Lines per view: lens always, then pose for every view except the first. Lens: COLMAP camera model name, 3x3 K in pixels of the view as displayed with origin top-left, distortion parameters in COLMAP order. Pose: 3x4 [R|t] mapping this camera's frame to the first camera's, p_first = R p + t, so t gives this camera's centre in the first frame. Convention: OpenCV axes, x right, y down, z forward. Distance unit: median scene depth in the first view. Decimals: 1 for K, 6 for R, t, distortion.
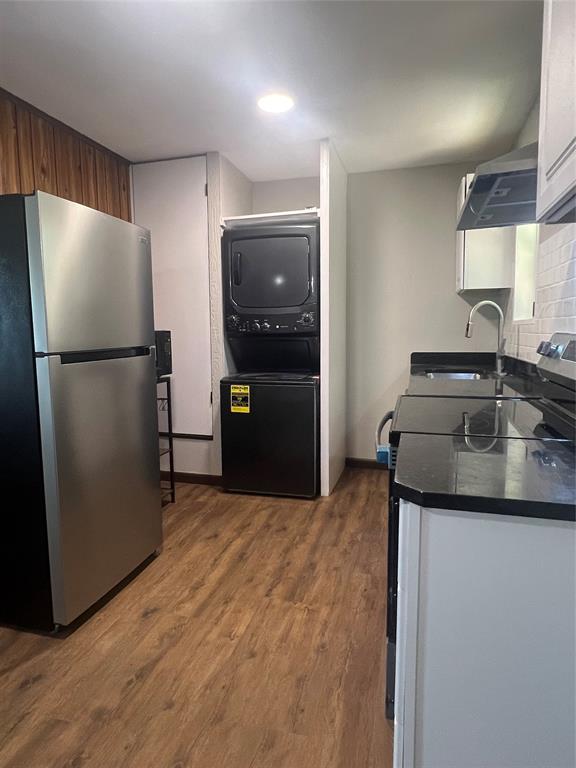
lens RADIAL K [[476.9, 0, 288.0], [0, 476.9, 384.0], [0, 0, 1]] dist [-0.005540, 0.000930]
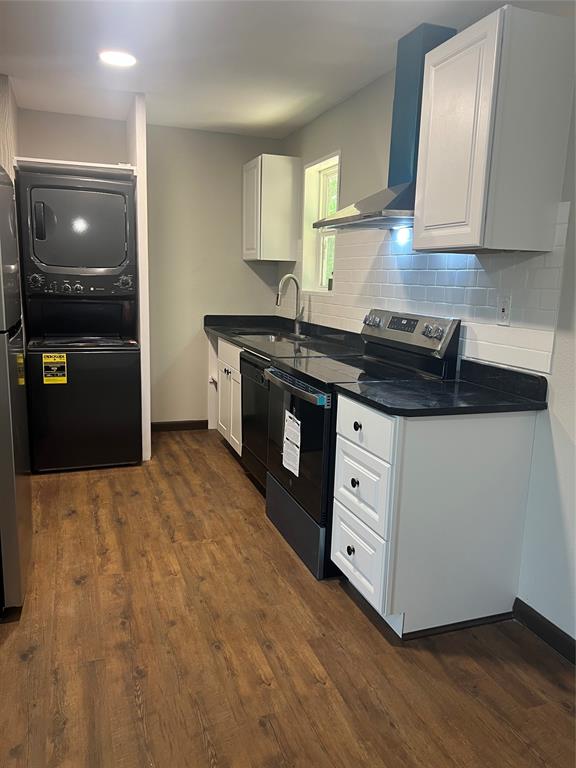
lens RADIAL K [[572.9, 0, 288.0], [0, 572.9, 384.0], [0, 0, 1]] dist [0.126996, -0.161426]
pose [[0.815354, -0.071377, 0.574545, -0.425385], [0.026595, 0.995941, 0.085986, -0.025560], [-0.578351, -0.054829, 0.813943, -0.178770]]
